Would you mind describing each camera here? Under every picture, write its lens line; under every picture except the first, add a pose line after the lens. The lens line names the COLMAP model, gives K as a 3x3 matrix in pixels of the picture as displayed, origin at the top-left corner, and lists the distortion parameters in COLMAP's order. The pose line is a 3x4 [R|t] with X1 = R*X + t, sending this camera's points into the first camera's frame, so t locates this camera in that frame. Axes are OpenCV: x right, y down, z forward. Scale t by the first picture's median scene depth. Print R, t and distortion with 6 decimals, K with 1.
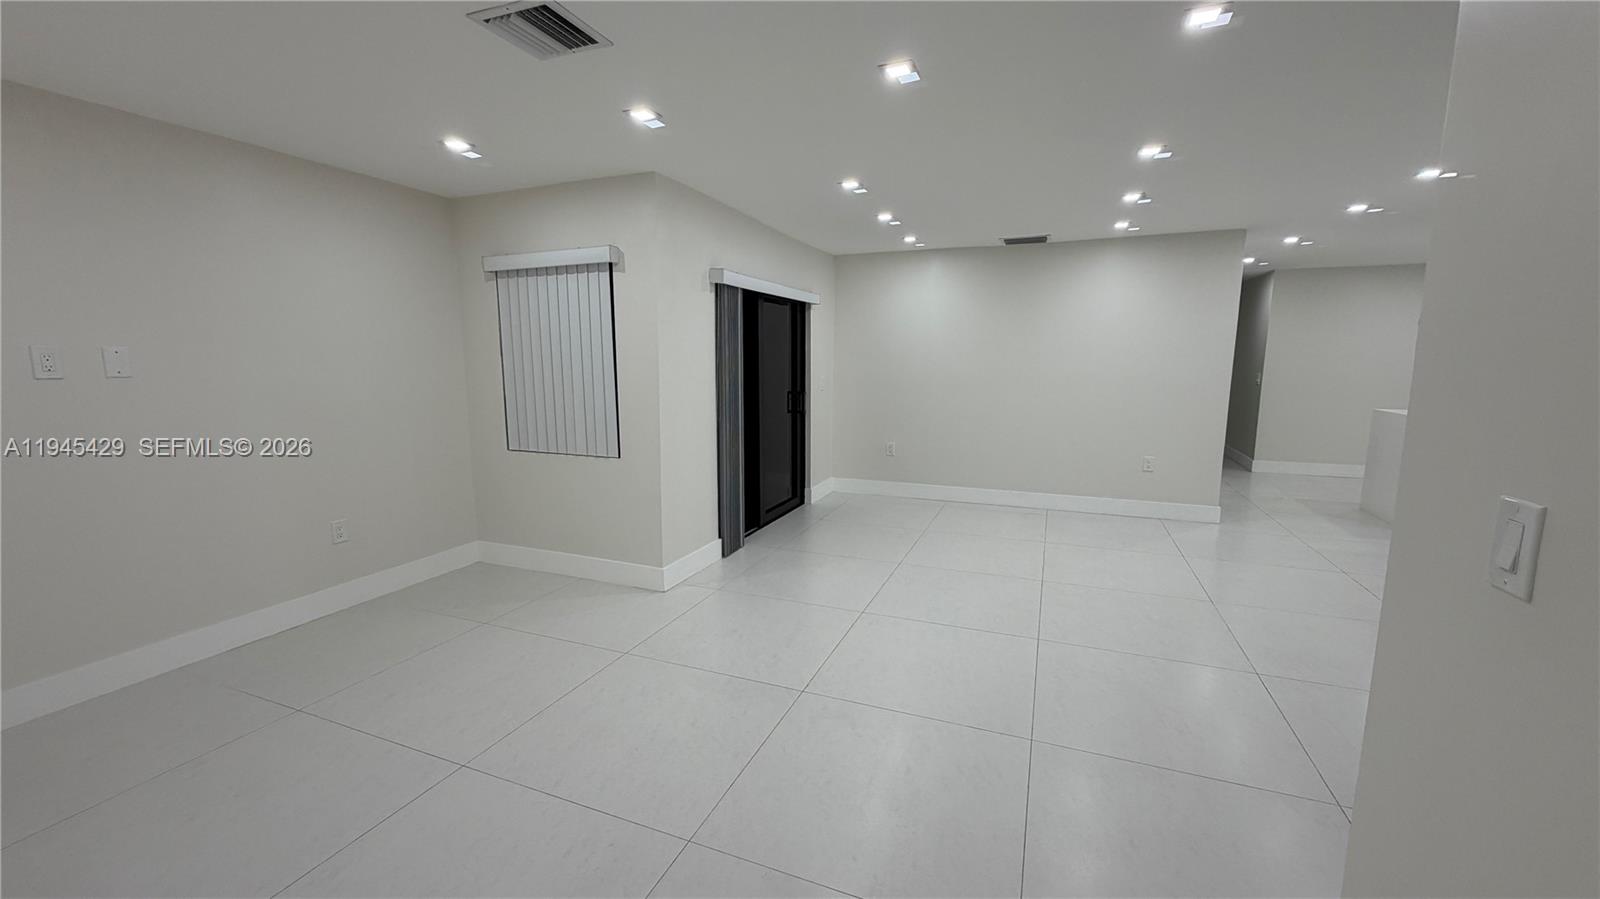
lens RADIAL K [[635.3, 0, 793.4], [0, 635.3, 455.9], [0, 0, 1]] dist [0.001526, 0.000105]
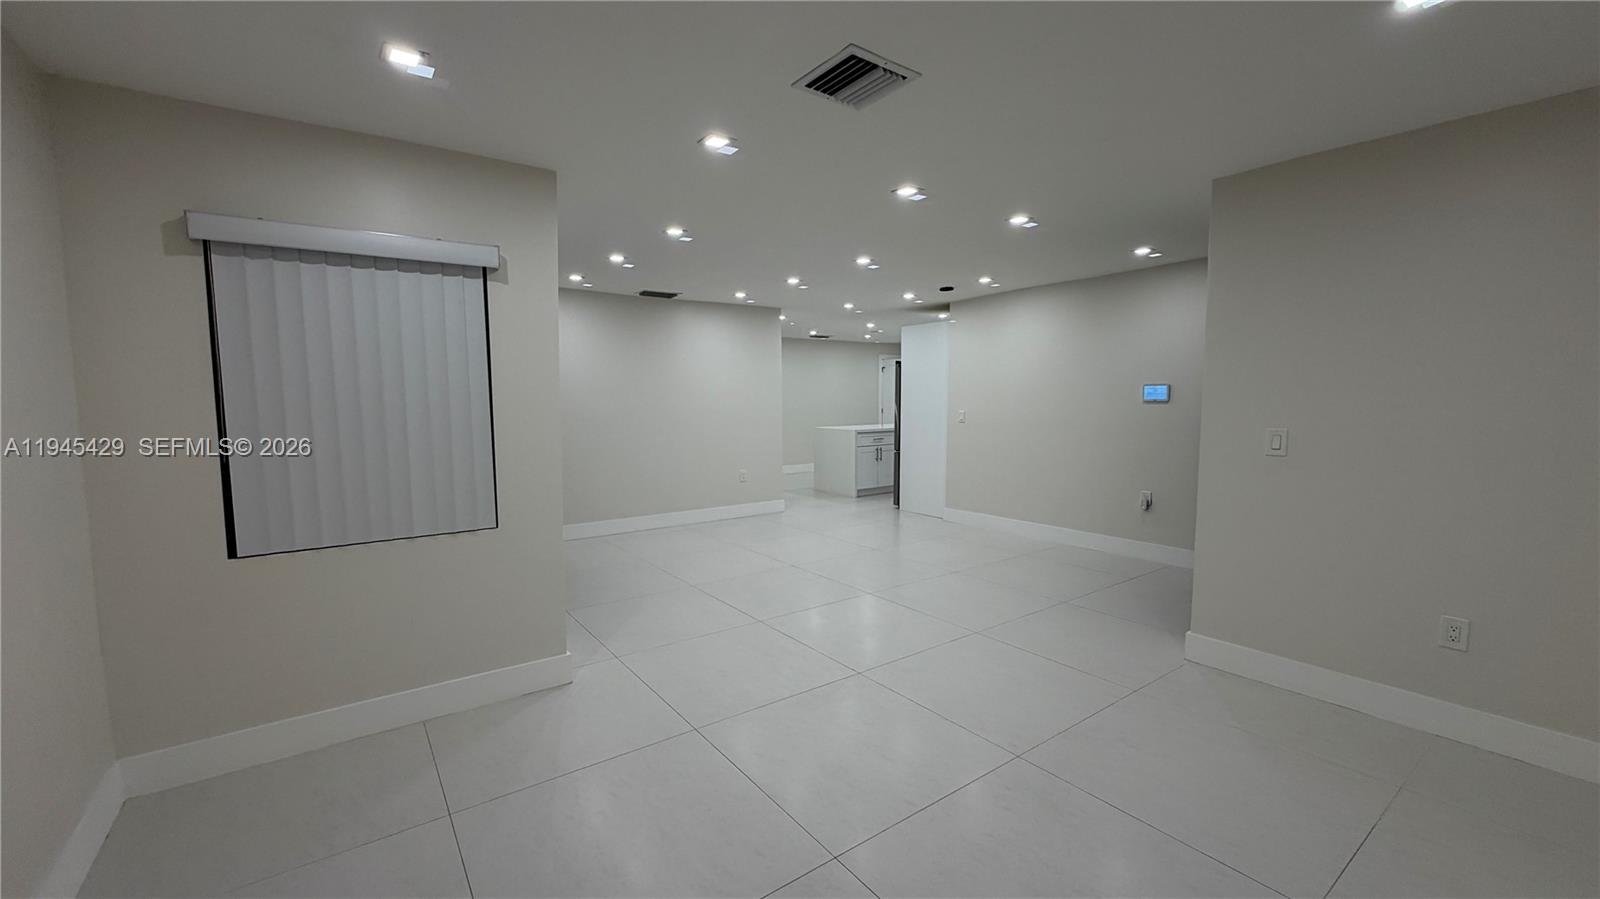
lens RADIAL K [[635.3, 0, 793.4], [0, 635.3, 455.9], [0, 0, 1]] dist [0.001526, 0.000105]
pose [[0.531251, -0.080691, 0.843363, -0.735602], [0.135699, 0.990706, 0.009309, -0.041327], [-0.836277, 0.109498, 0.537263, 0.313588]]
